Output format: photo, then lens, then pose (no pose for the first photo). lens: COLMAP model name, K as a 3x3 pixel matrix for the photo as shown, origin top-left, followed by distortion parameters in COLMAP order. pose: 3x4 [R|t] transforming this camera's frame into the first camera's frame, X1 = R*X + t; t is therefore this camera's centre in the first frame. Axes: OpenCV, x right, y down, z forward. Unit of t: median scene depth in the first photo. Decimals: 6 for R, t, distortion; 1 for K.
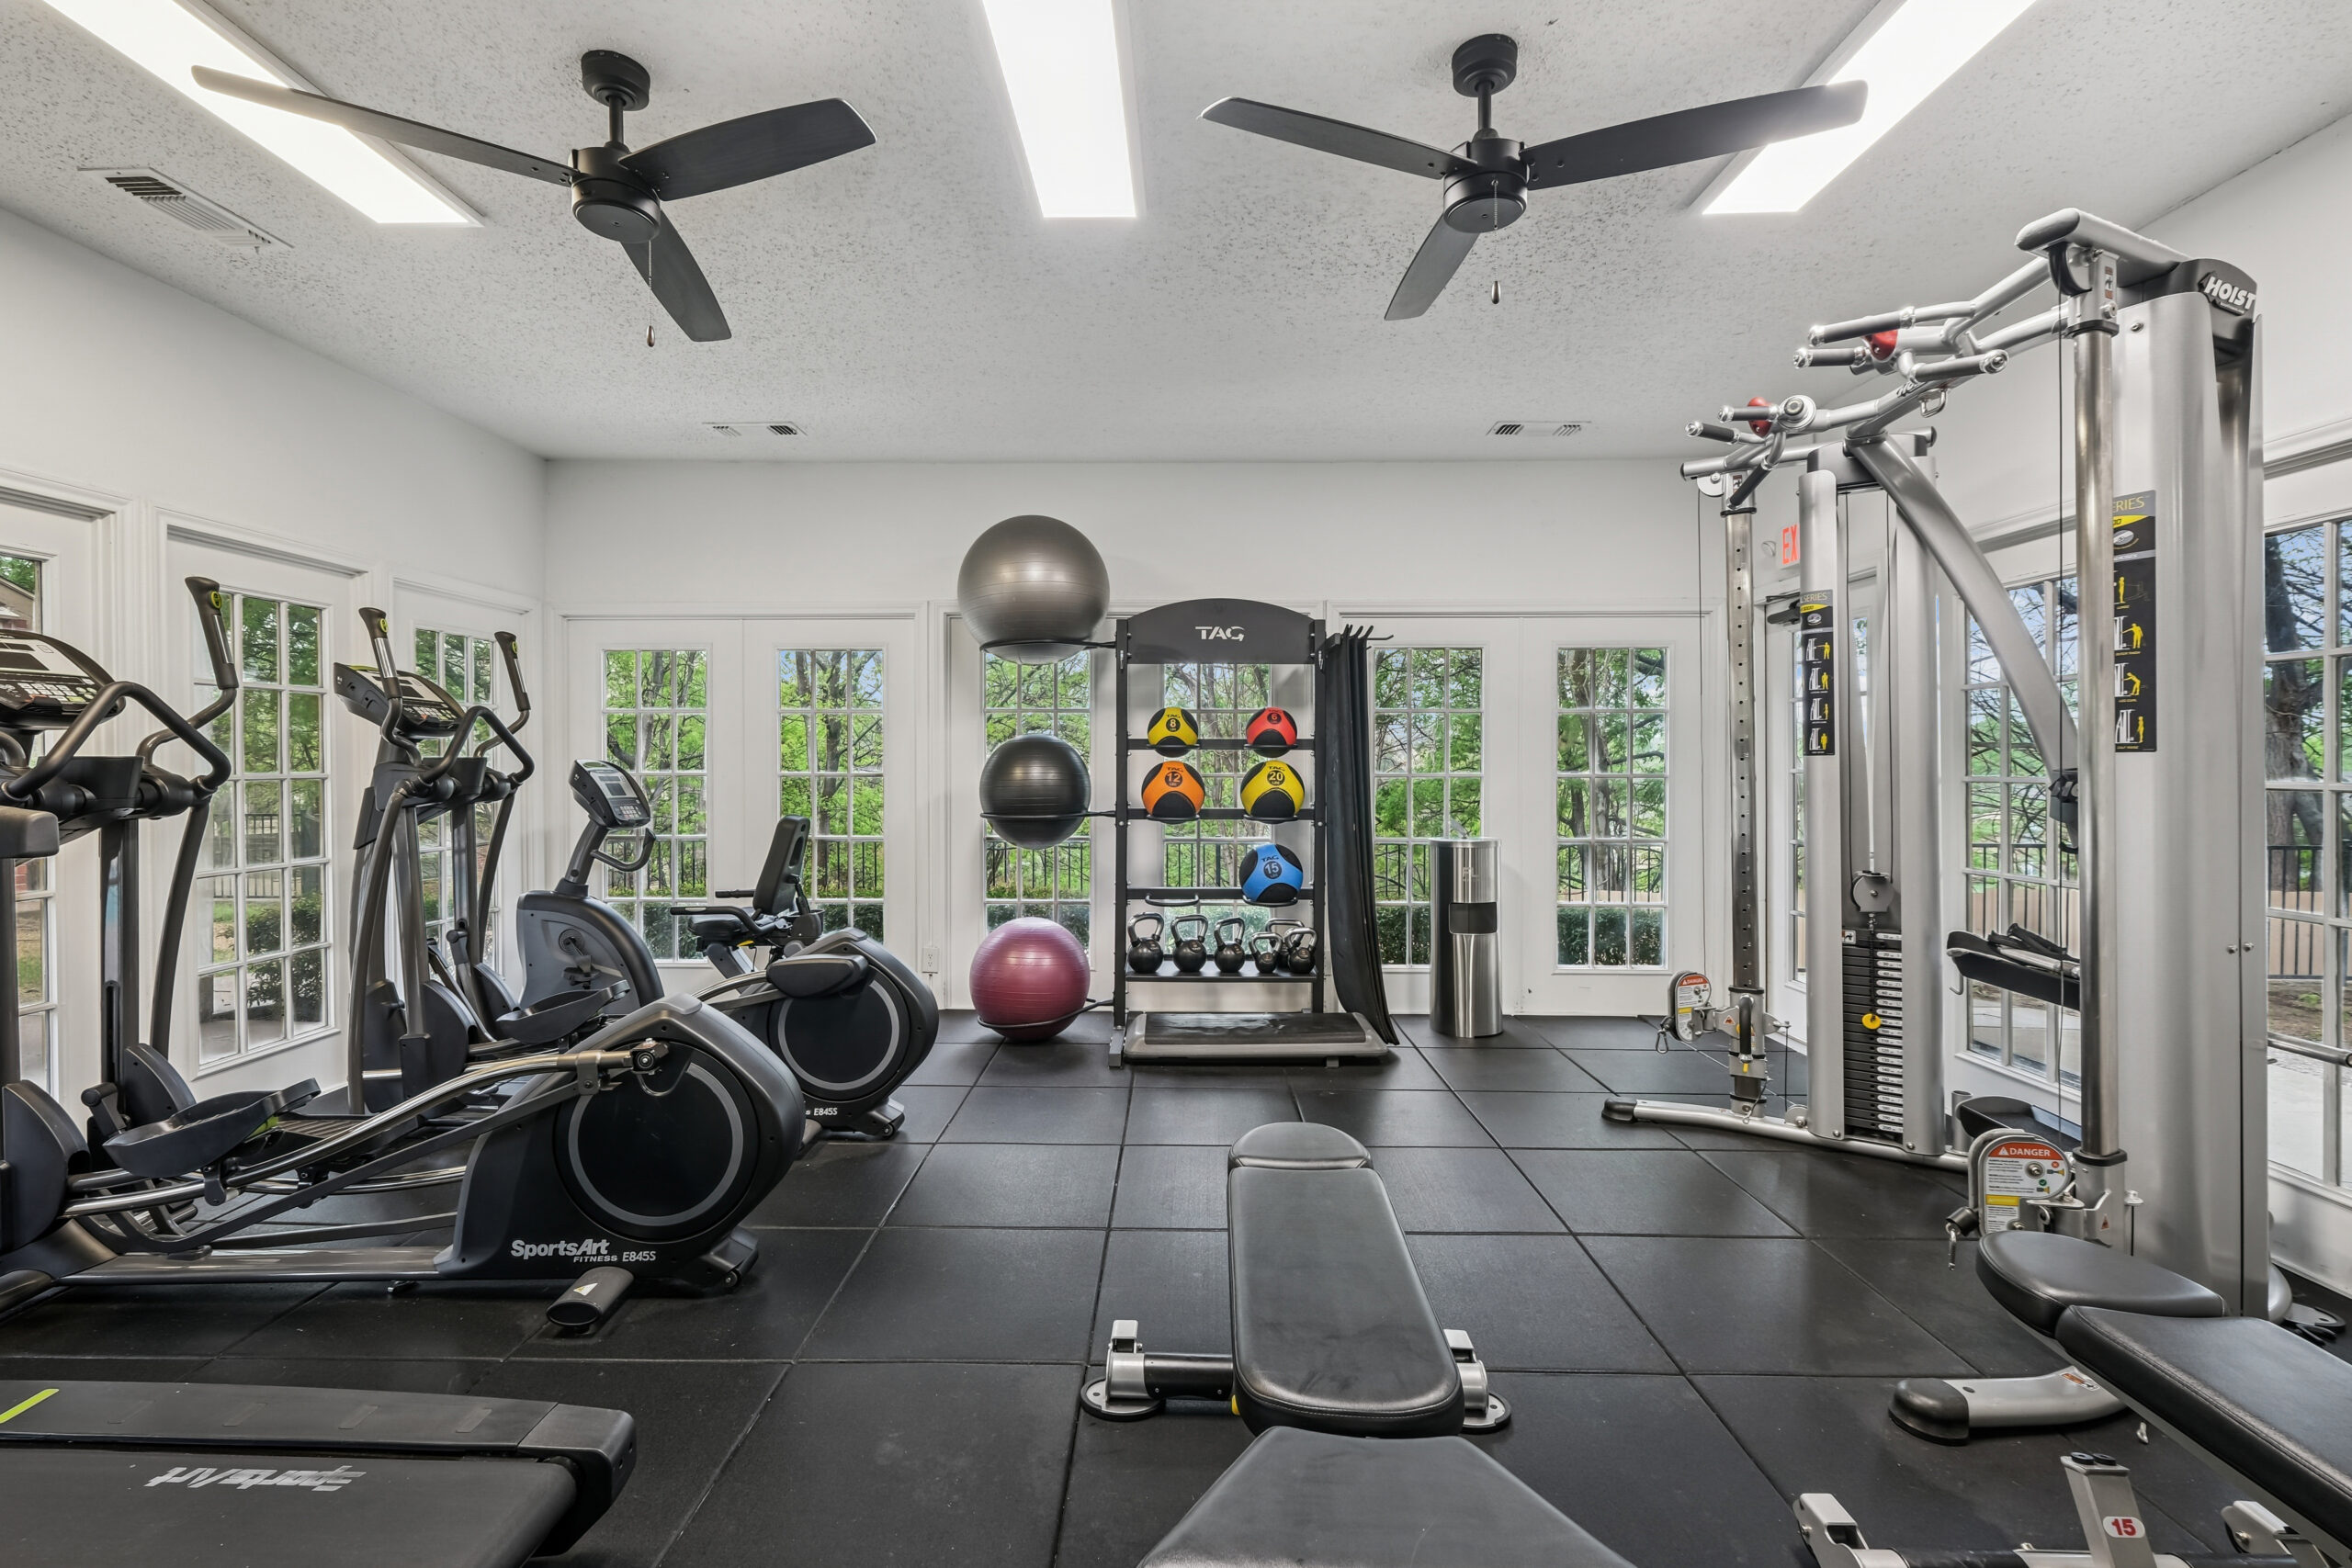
lens RADIAL K [[1021.9, 0, 1170.0], [0, 1021.9, 770.5], [0, 0, 1]] dist [-0.000887, -0.000132]
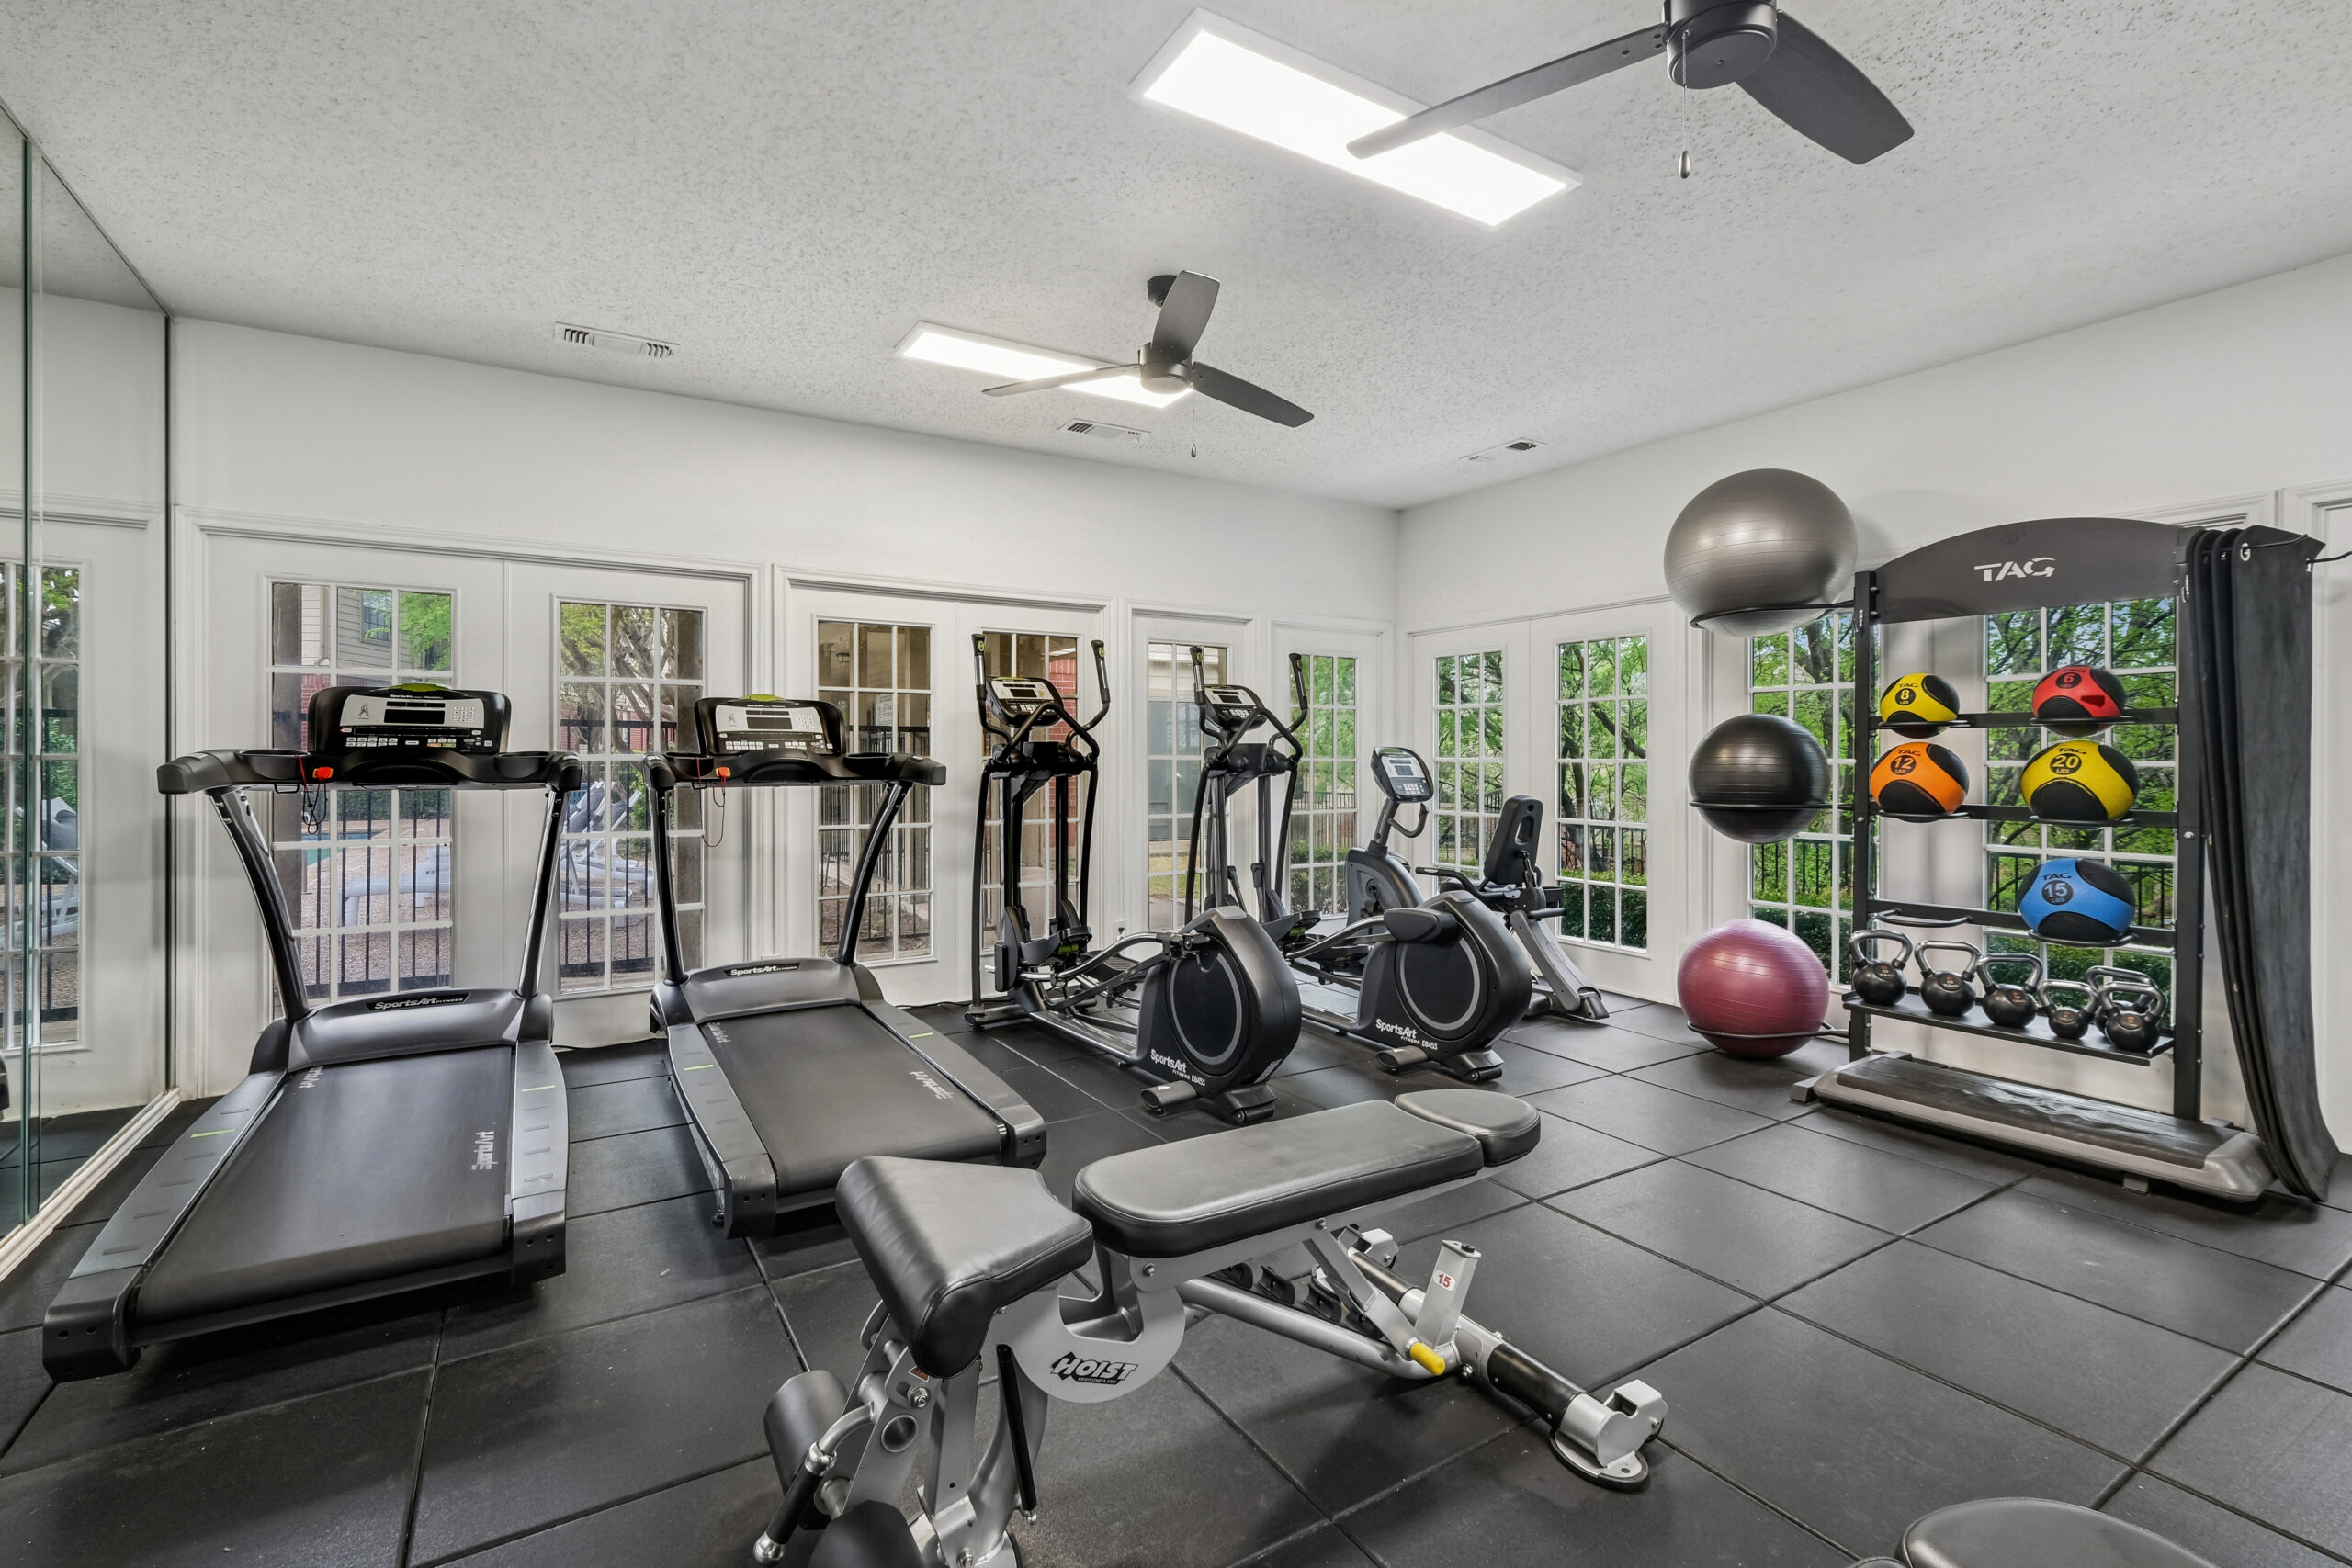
lens RADIAL K [[1035.9, 0, 1178.7], [0, 1035.9, 757.2], [0, 0, 1]] dist [0.000846, 0.000418]
pose [[0.548328, -0.000197, -0.836263, 0.357884], [-0.010055, 0.999926, -0.006828, 0.013325], [0.836203, 0.012153, 0.548285, 0.083410]]
